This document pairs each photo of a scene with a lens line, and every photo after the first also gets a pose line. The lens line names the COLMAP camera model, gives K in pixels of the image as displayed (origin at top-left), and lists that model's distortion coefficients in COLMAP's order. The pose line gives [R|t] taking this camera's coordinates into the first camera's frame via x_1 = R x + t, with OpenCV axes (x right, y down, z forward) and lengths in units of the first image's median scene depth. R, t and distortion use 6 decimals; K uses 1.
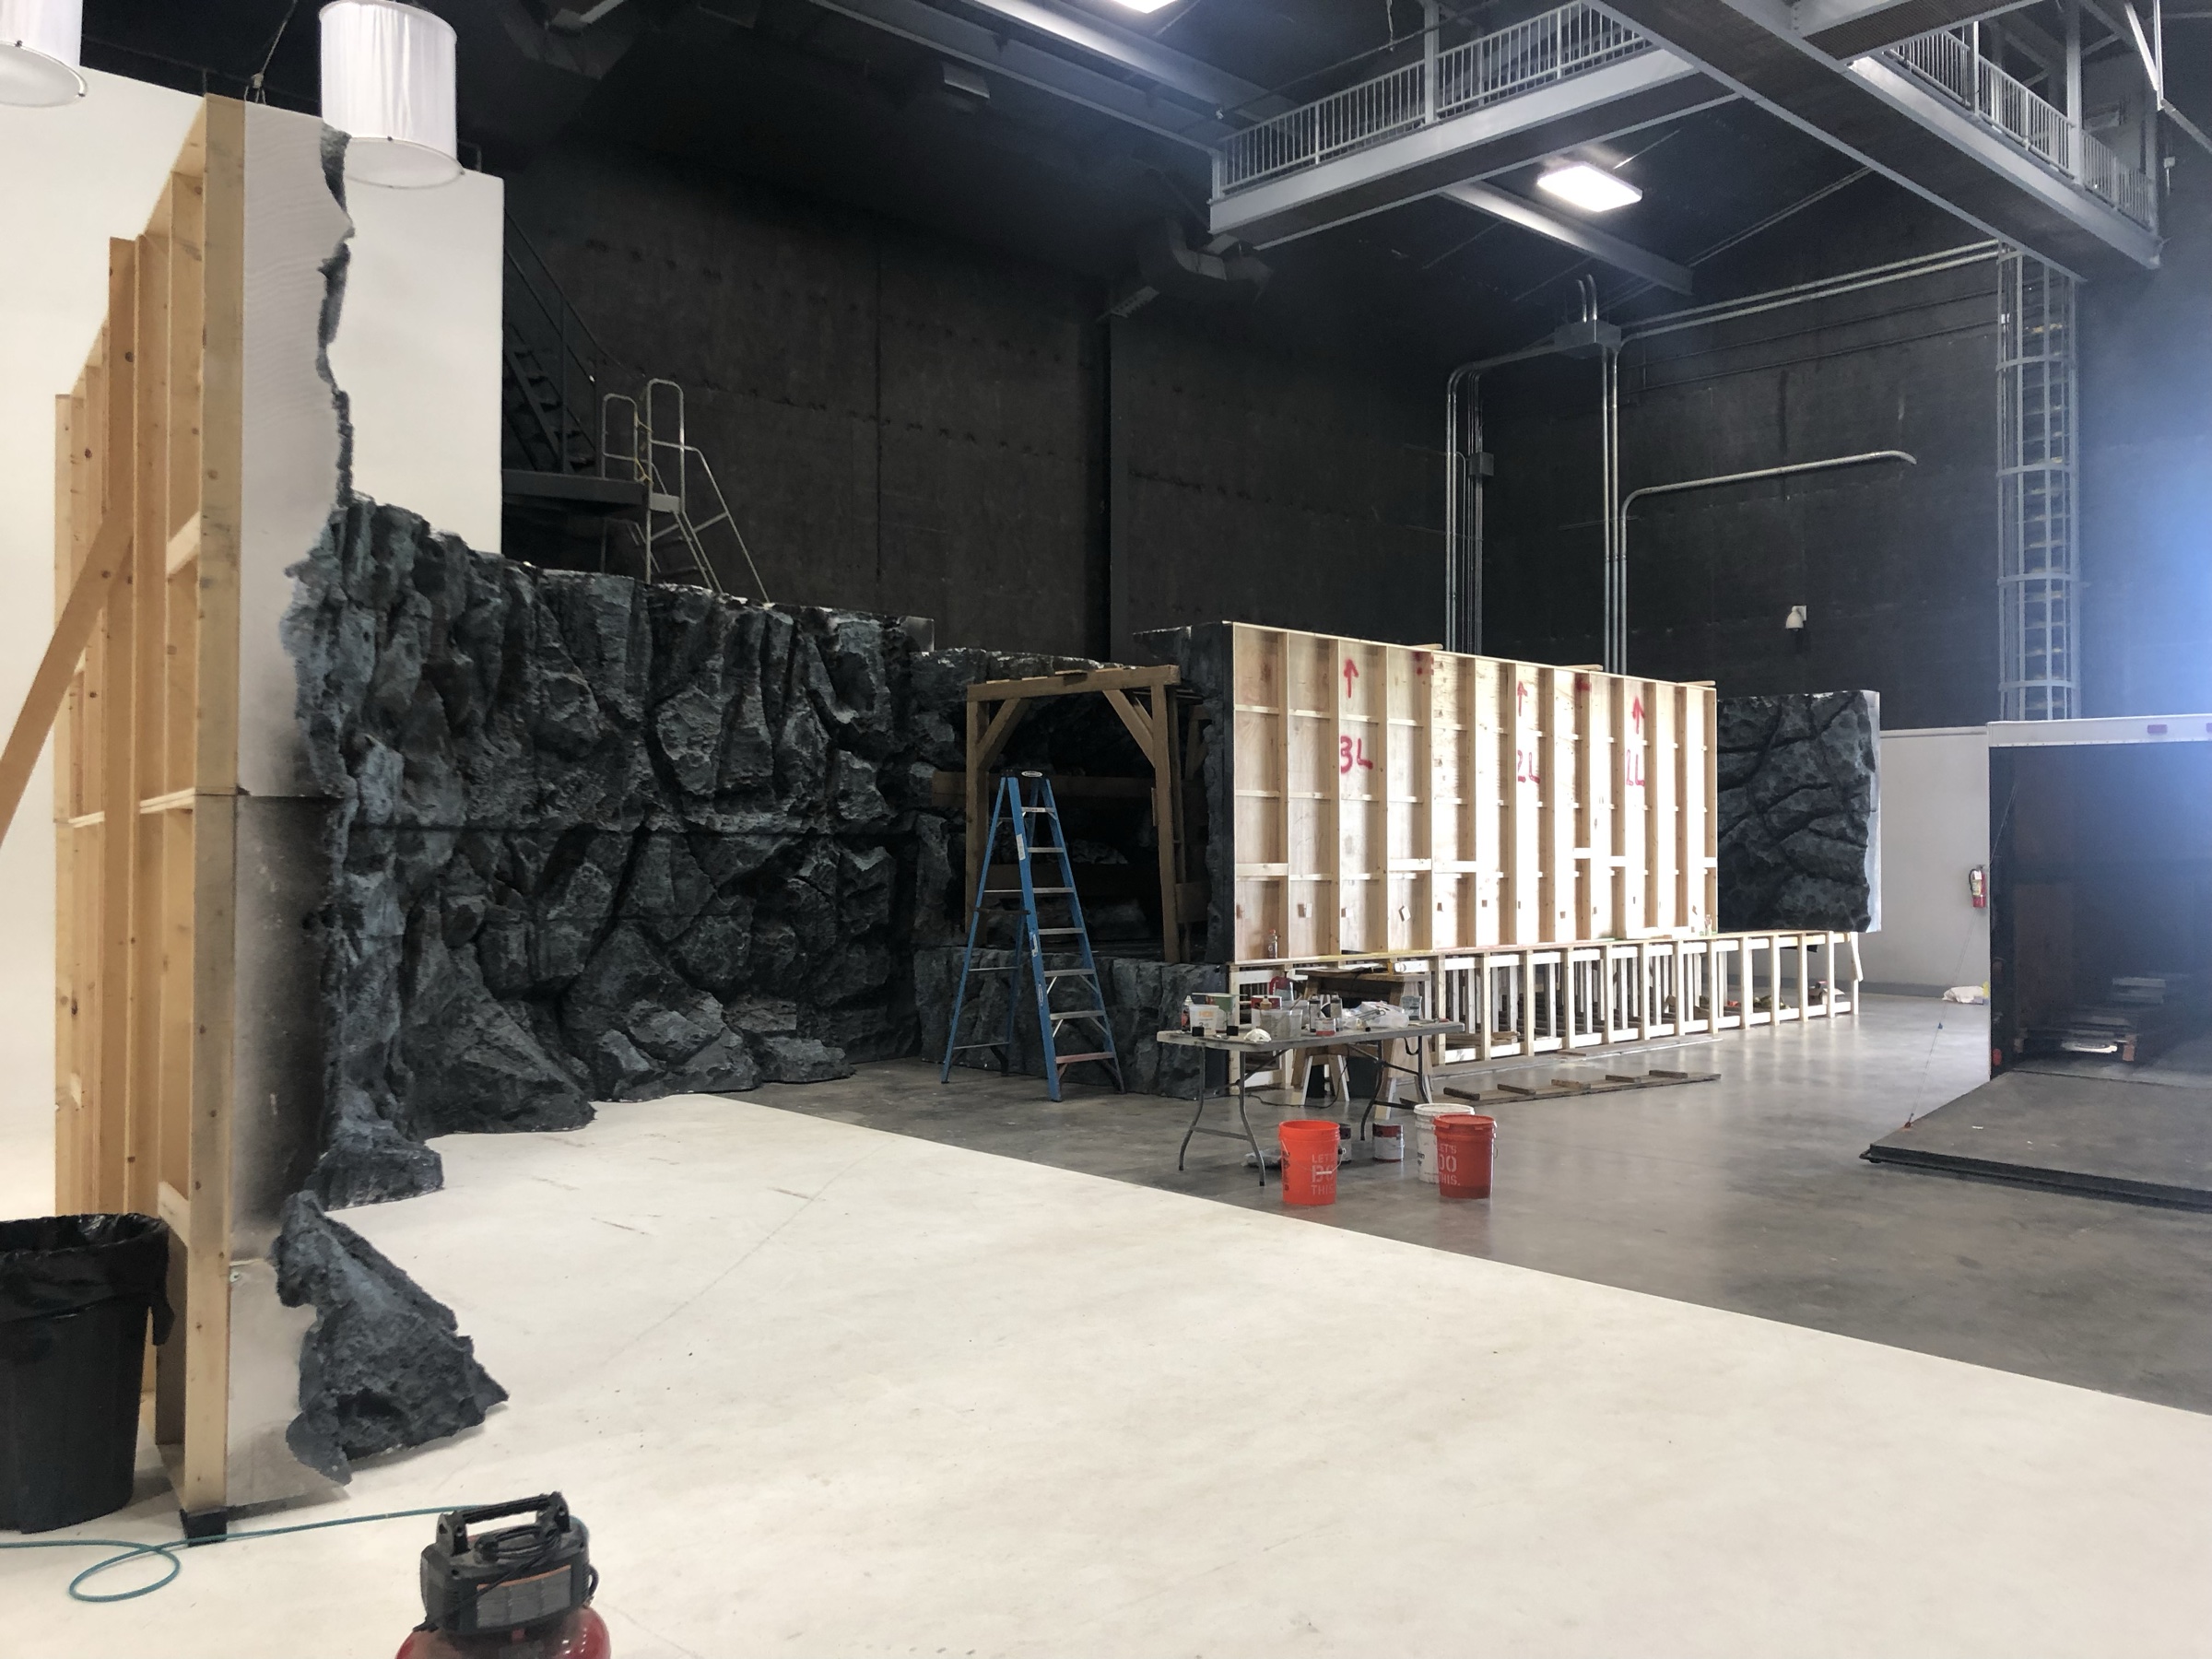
lens RADIAL K [[1822.8, 0, 1114.4], [0, 1822.8, 824.4], [0, 0, 1]] dist [0.012887, -0.022963]
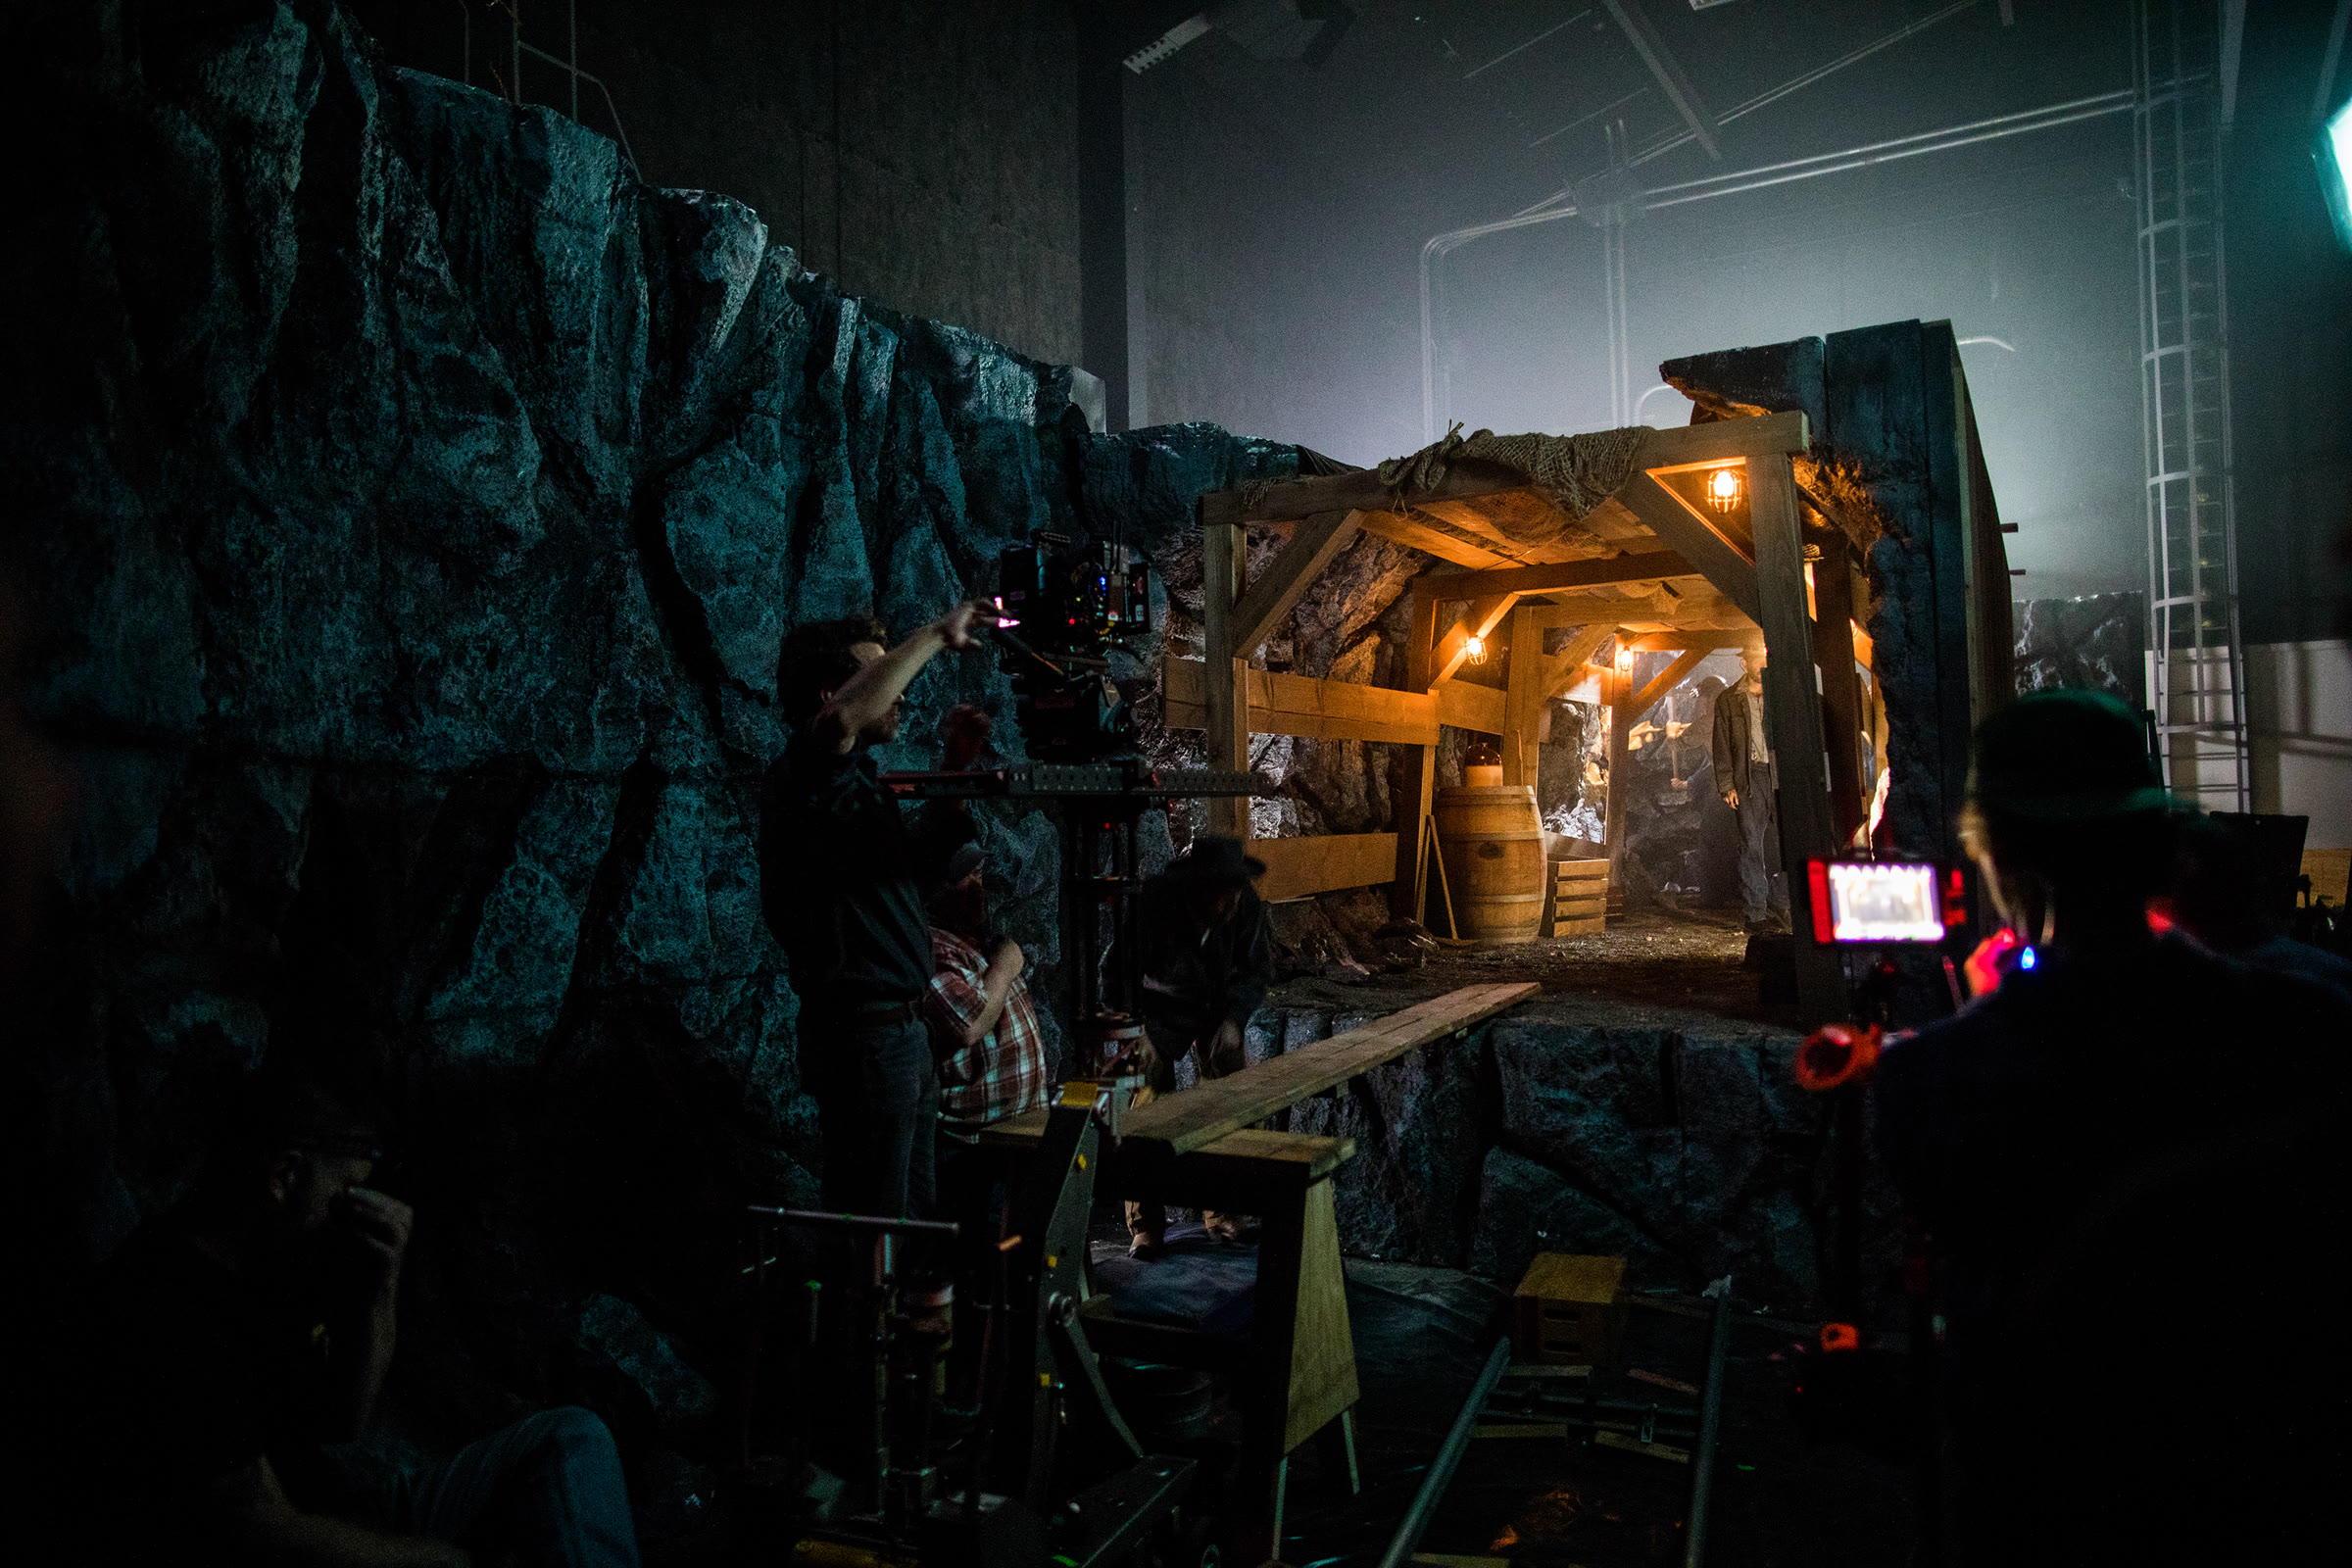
lens RADIAL K [[1624.2, 0, 1161.8], [0, 1624.2, 775.2], [0, 0, 1]] dist [-0.051024, 0.045850]
pose [[0.967710, -0.014484, 0.251648, -0.226296], [0.018891, 0.999707, -0.015106, 0.010686], [-0.251356, 0.019372, 0.967701, 0.597096]]
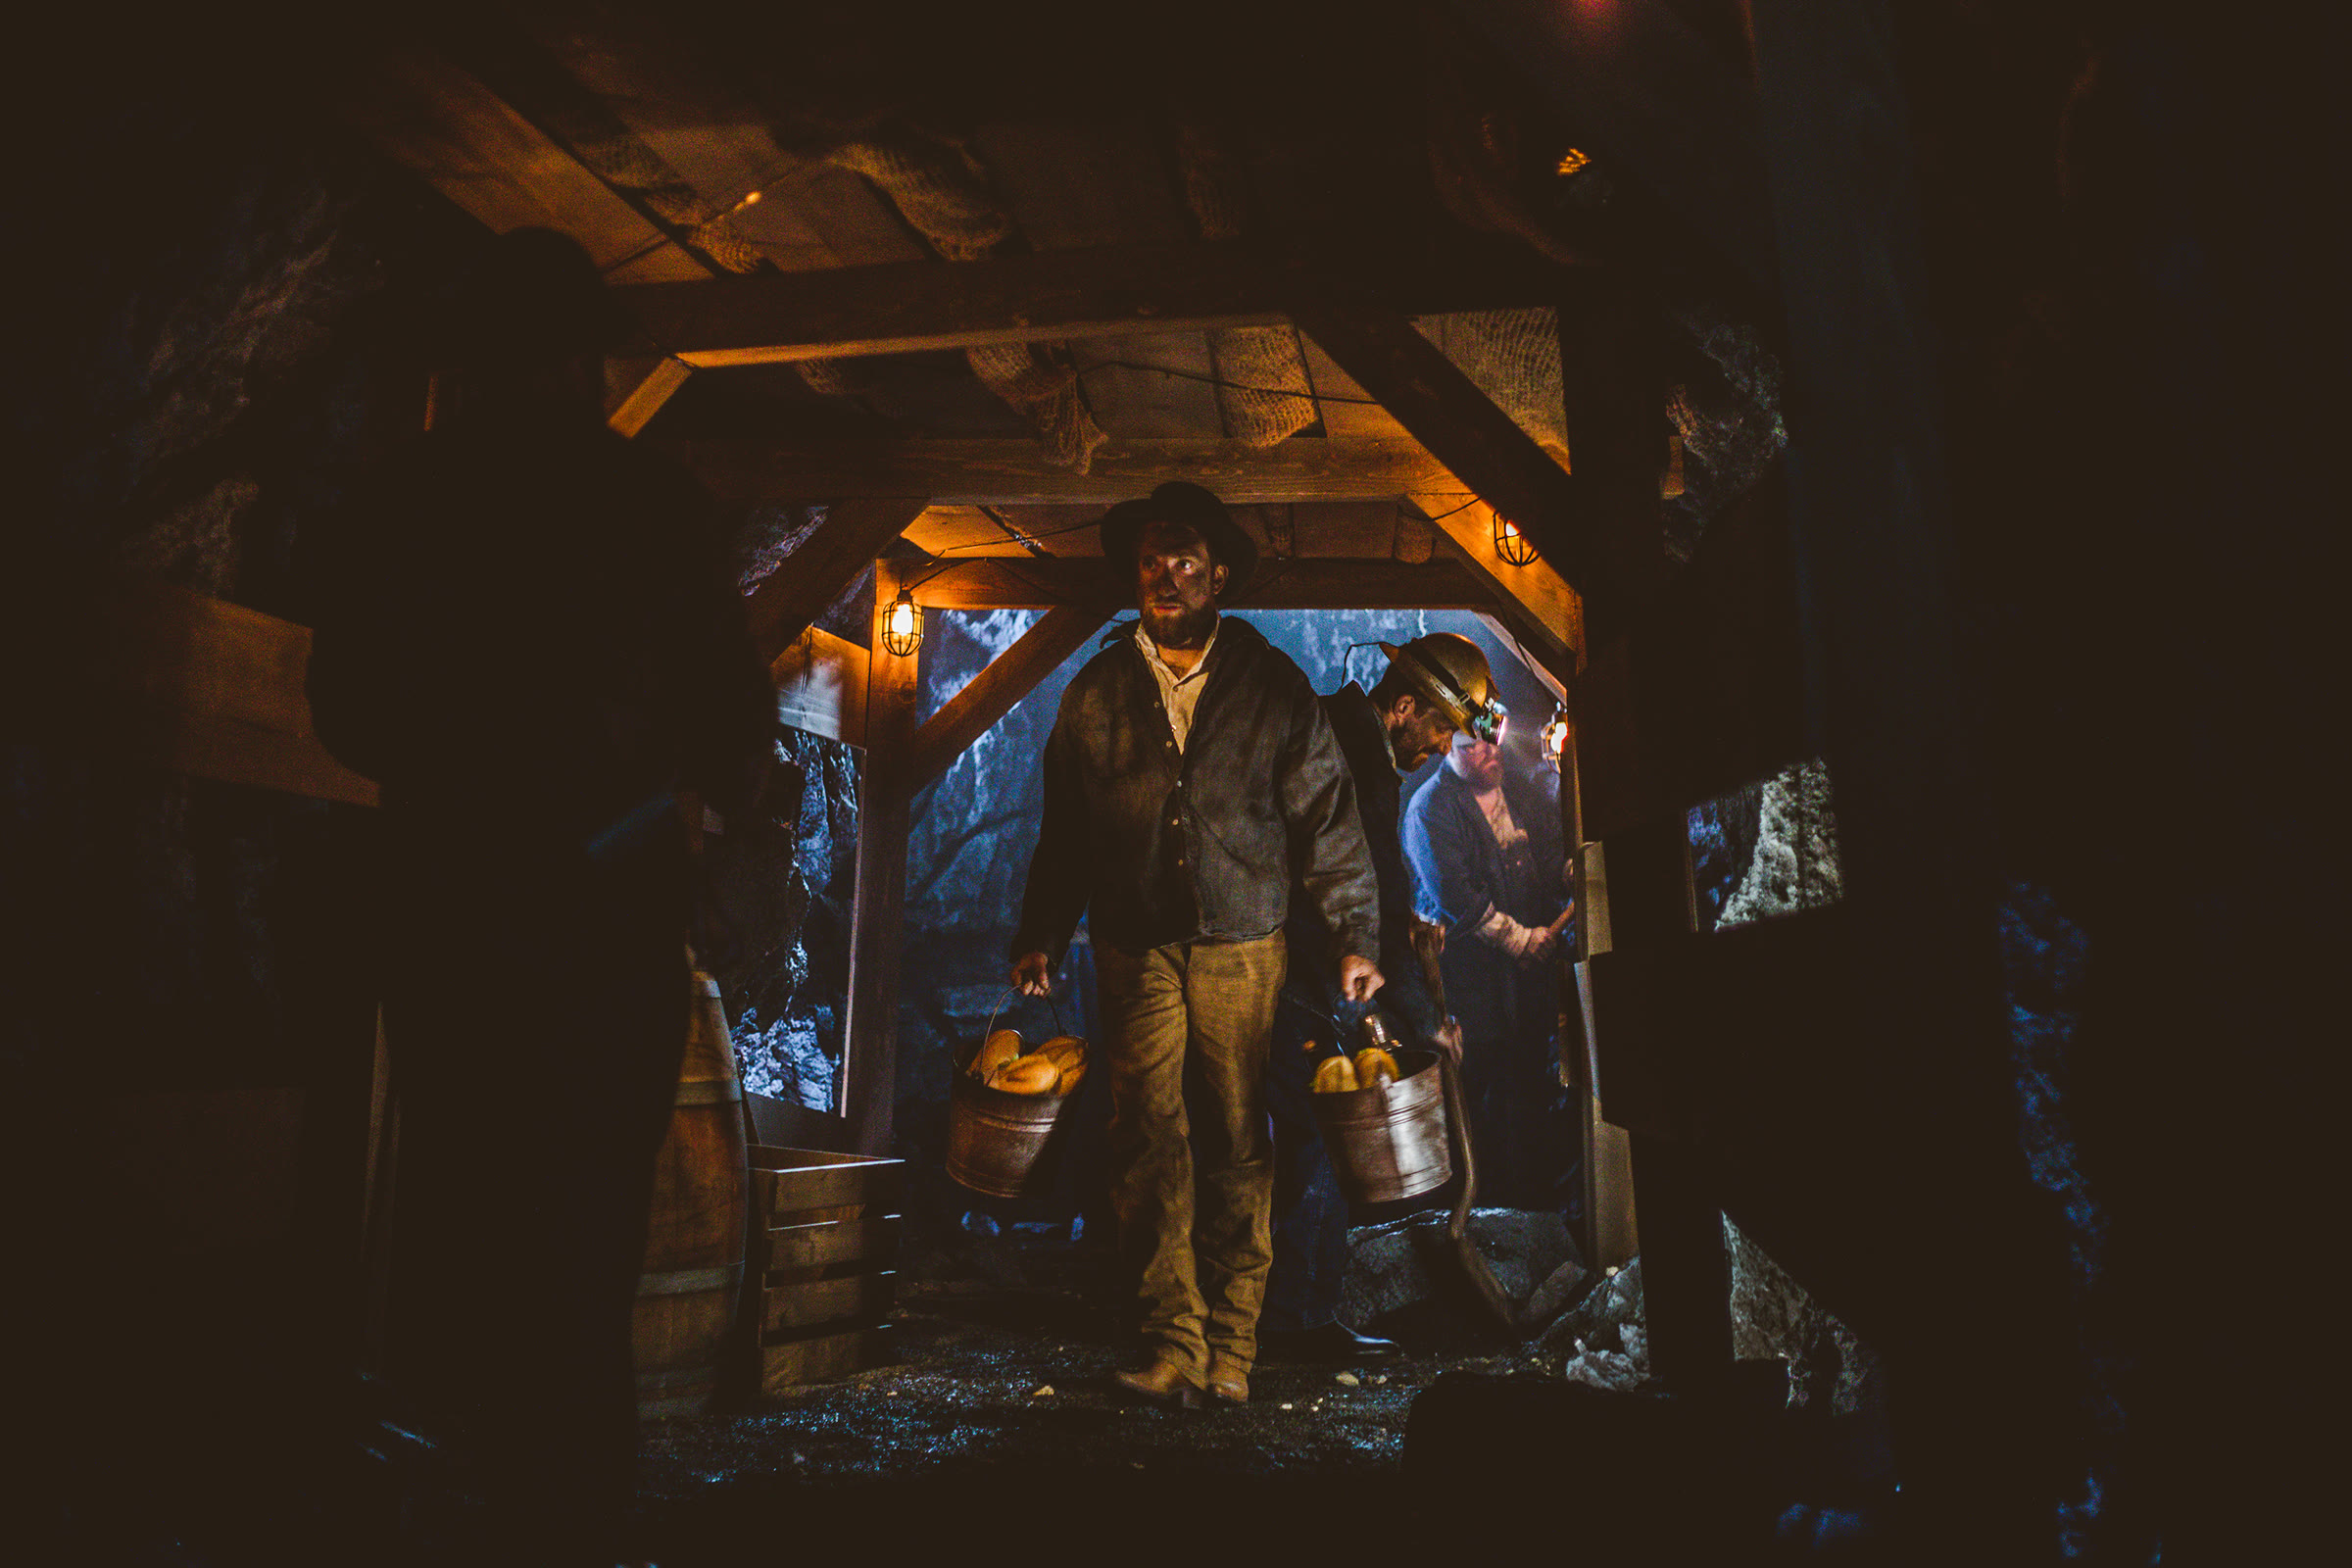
lens RADIAL K [[3480.5, 0, 1174.3], [0, 3480.5, 783.0], [0, 0, 1]] dist [-0.093856, 0.000000]
pose [[0.786164, 0.022129, 0.617622, -0.155466], [0.020291, 0.997896, -0.061582, 0.016707], [-0.617685, 0.060946, 0.784061, 0.793113]]
